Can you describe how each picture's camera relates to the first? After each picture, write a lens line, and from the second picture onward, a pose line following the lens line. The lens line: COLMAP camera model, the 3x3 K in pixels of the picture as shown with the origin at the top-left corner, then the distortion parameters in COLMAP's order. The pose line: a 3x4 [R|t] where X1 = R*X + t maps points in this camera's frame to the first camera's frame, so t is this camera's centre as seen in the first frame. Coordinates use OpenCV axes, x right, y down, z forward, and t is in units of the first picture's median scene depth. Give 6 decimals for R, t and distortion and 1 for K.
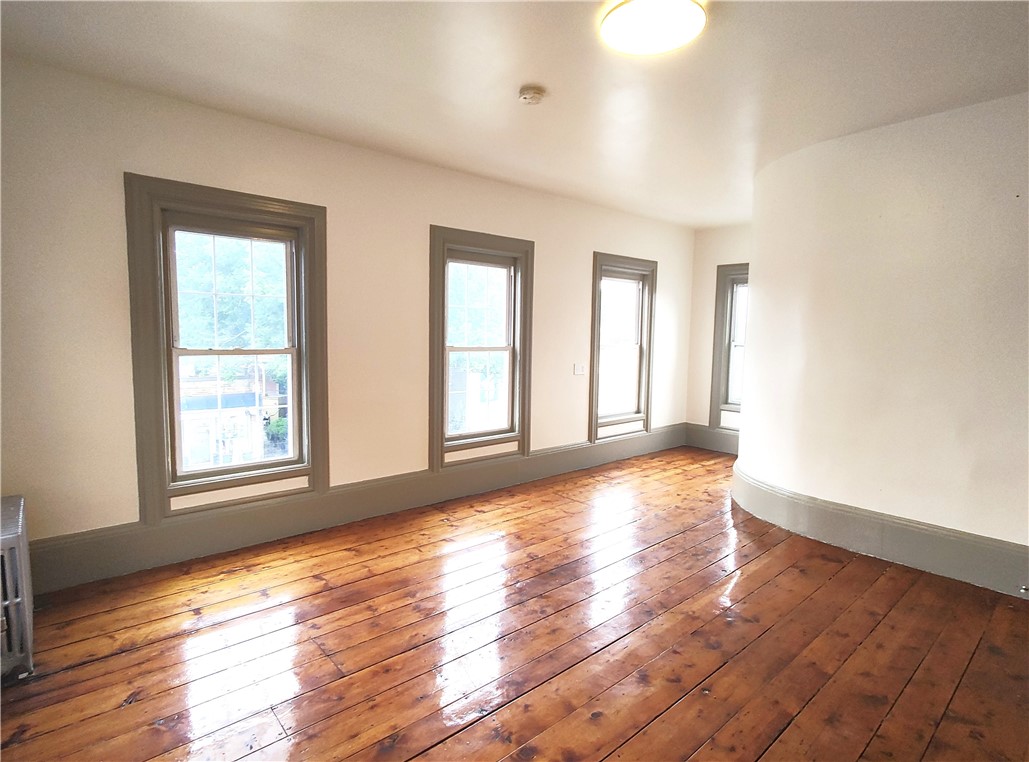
lens RADIAL K [[538.5, 0, 511.3], [0, 538.5, 383.7], [0, 0, 1]] dist [0.002137, 0.001241]
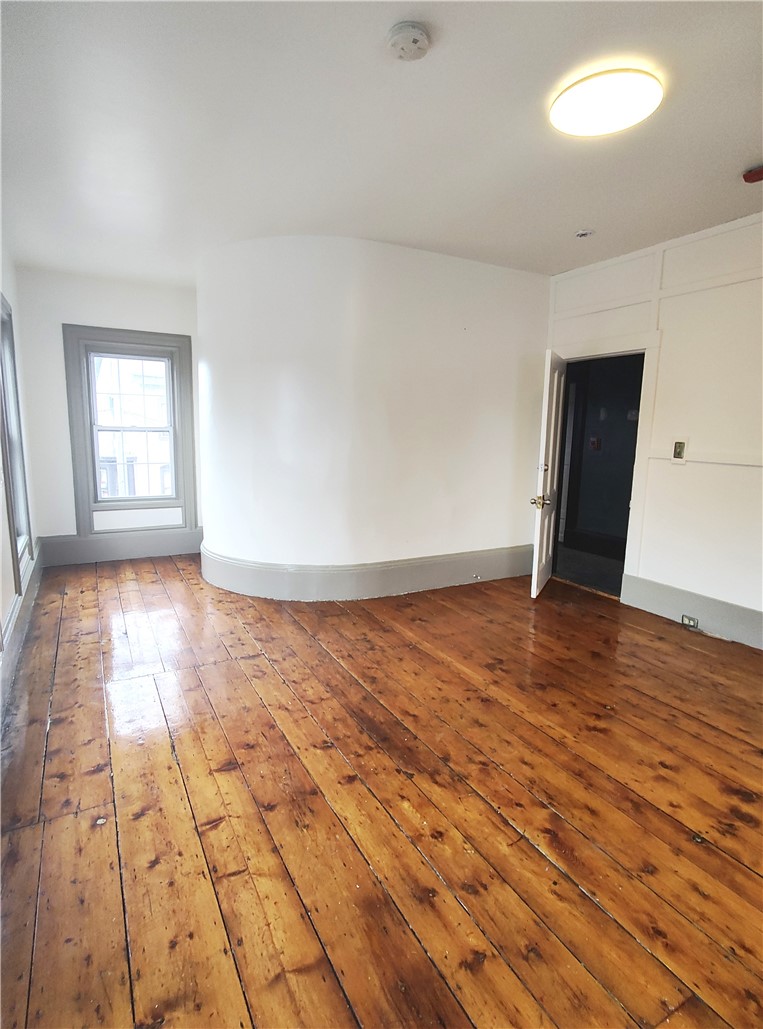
lens RADIAL K [[540.2, 0, 380.2], [0, 540.2, 516.8], [0, 0, 1]] dist [-0.002648, 0.001068]
pose [[0.201134, -0.170723, 0.964572, -0.611849], [0.074050, 0.984528, 0.158814, -0.079525], [-0.976761, 0.039484, 0.210664, 0.835406]]
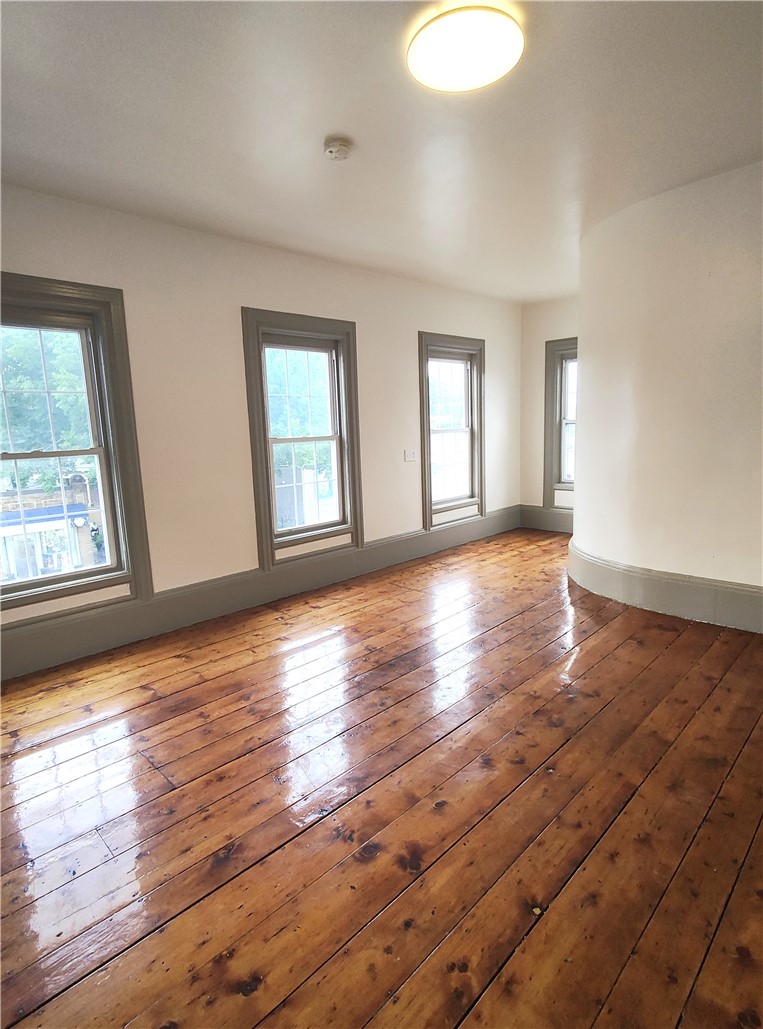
lens RADIAL K [[540.2, 0, 380.2], [0, 540.2, 516.8], [0, 0, 1]] dist [-0.002648, 0.001068]
pose [[0.996372, -0.062677, 0.057563, 0.016539], [0.058410, 0.995617, 0.073039, 0.014462], [-0.061888, -0.069412, 0.995667, 0.048107]]
